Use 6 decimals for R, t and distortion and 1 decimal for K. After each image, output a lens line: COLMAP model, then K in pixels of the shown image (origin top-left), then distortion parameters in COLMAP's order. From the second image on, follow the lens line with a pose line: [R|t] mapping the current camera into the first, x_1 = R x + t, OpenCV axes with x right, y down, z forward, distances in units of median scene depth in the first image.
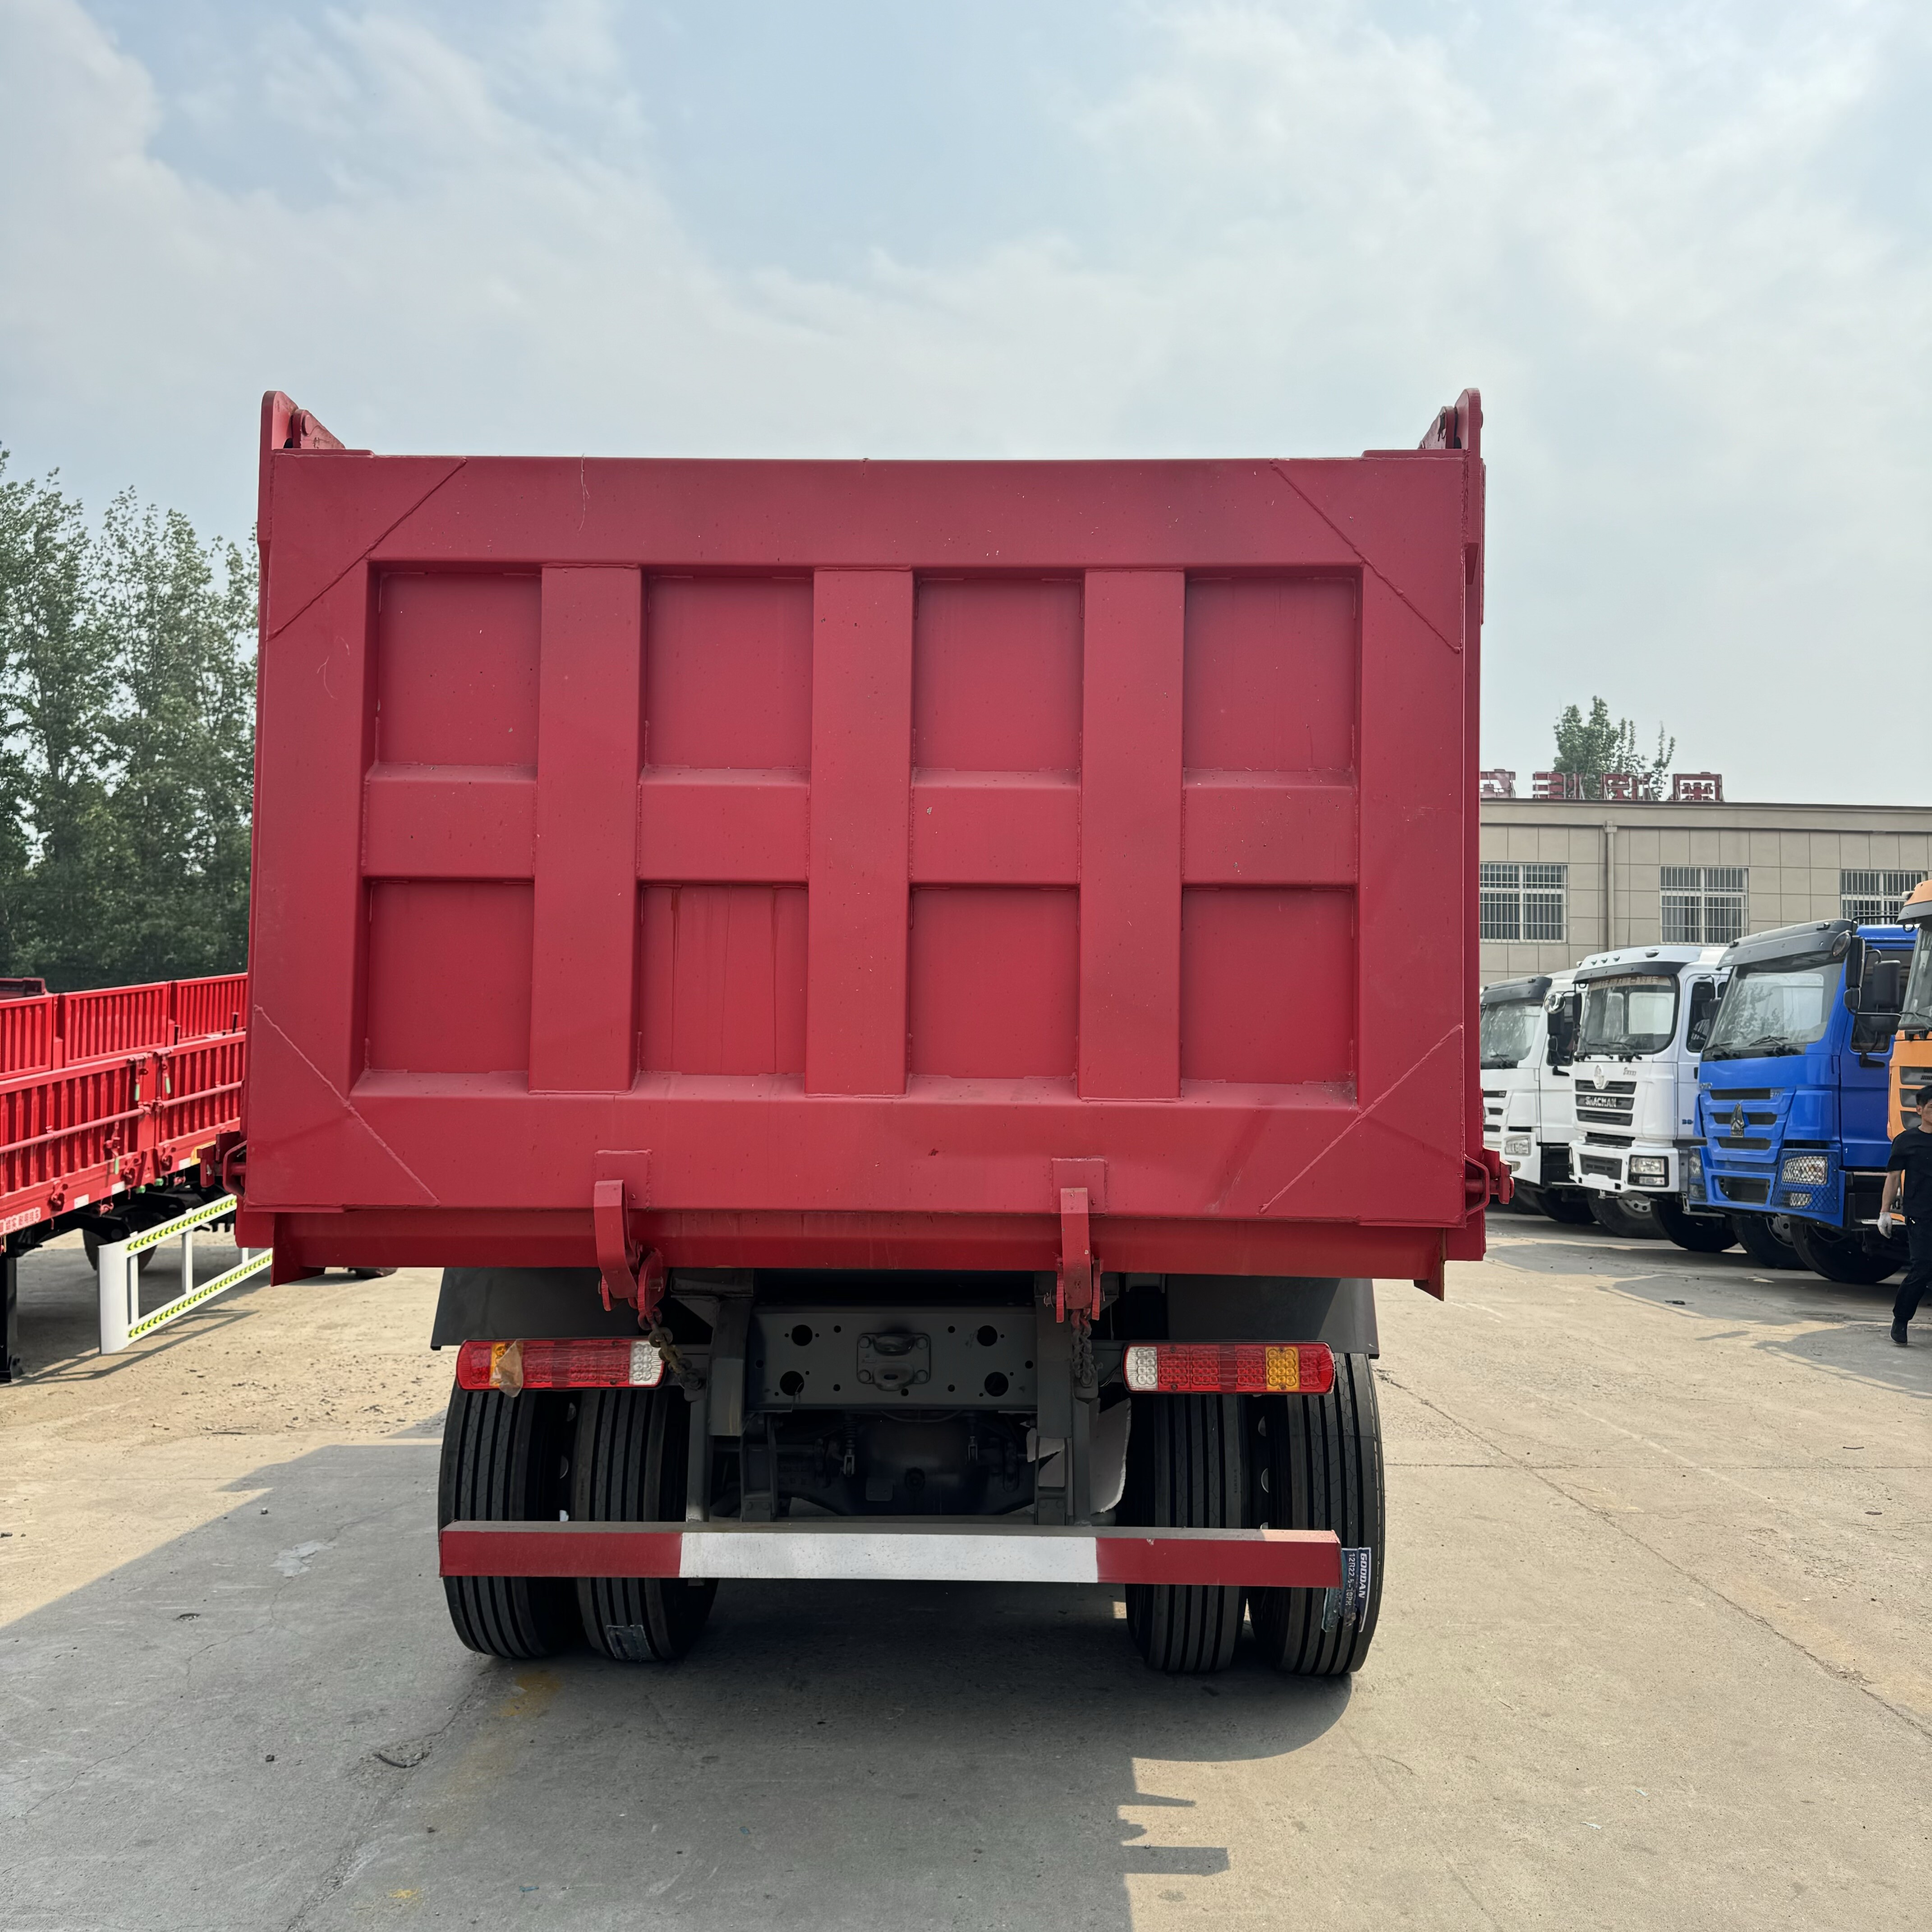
lens RADIAL K [[1782.0, 0, 966.0], [0, 1782.0, 966.0], [0, 0, 1]] dist [0.131855, -0.218815]
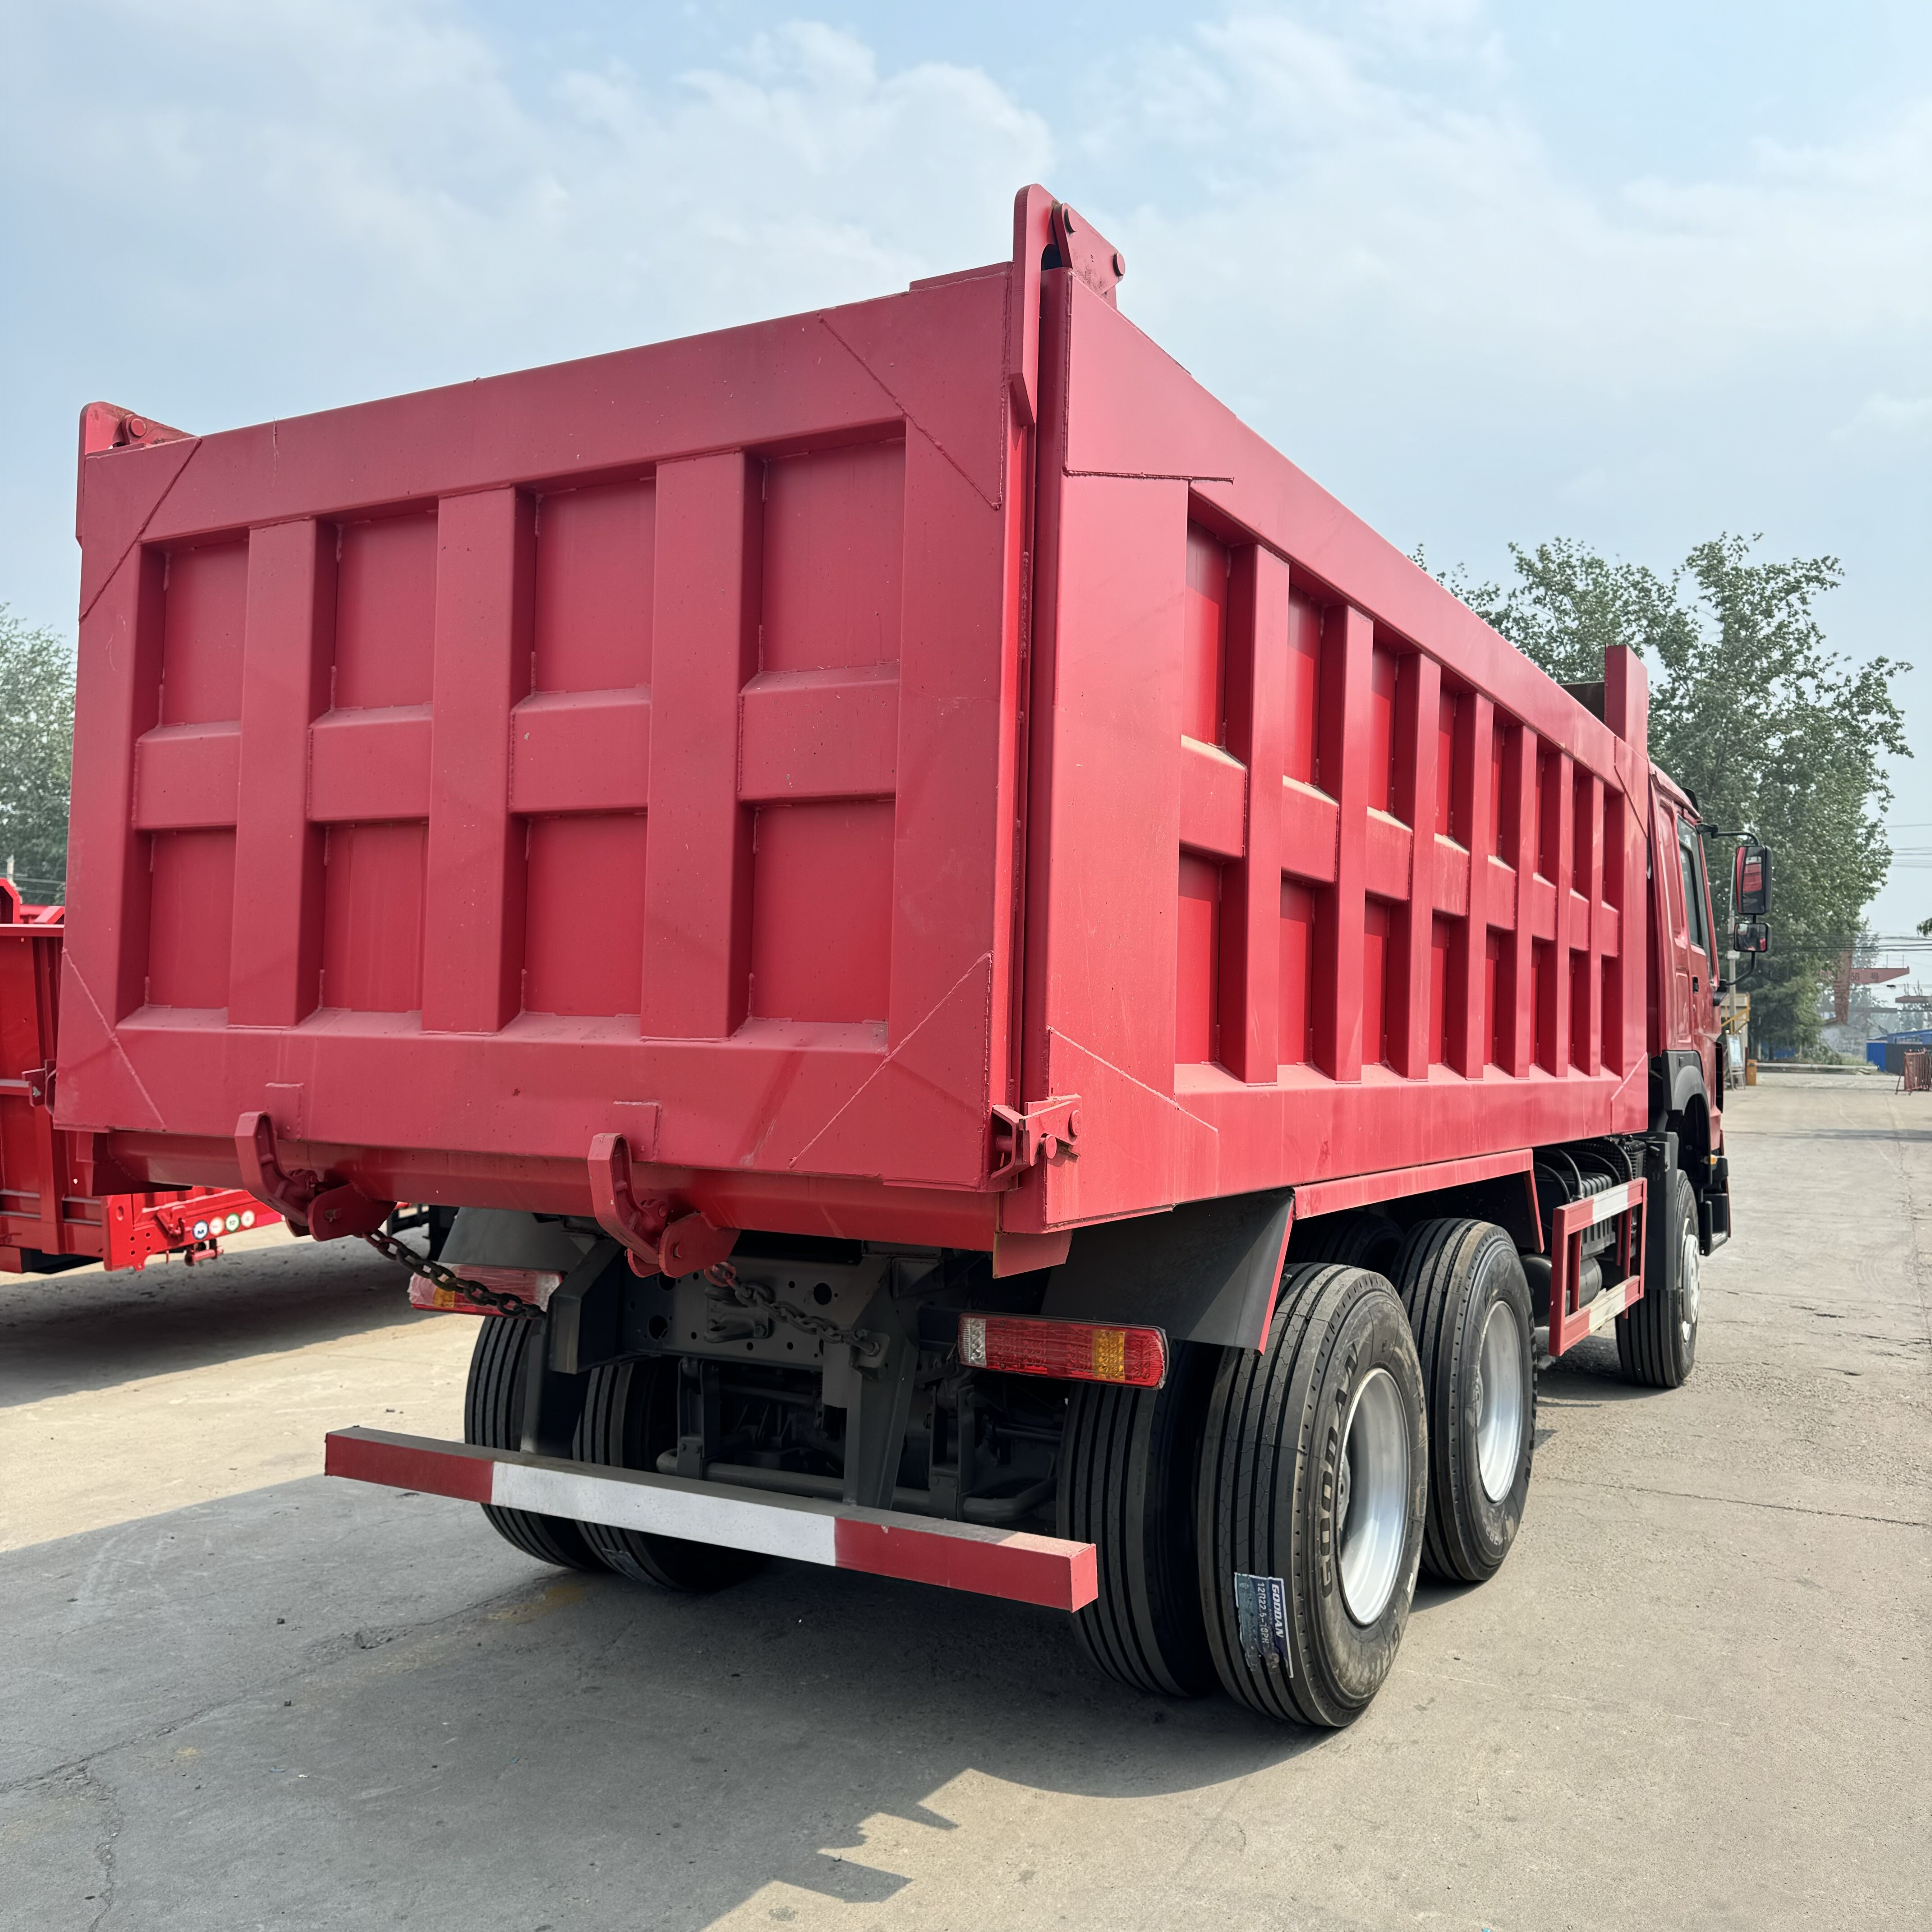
lens RADIAL K [[1766.2, 0, 1012.9], [0, 1766.2, 953.0], [0, 0, 1]] dist [0.147888, -0.246168]
pose [[0.892895, -0.011122, -0.450127, 0.624031], [0.017213, 0.999807, 0.009442, 0.023747], [0.449935, -0.016179, 0.892915, 0.251238]]
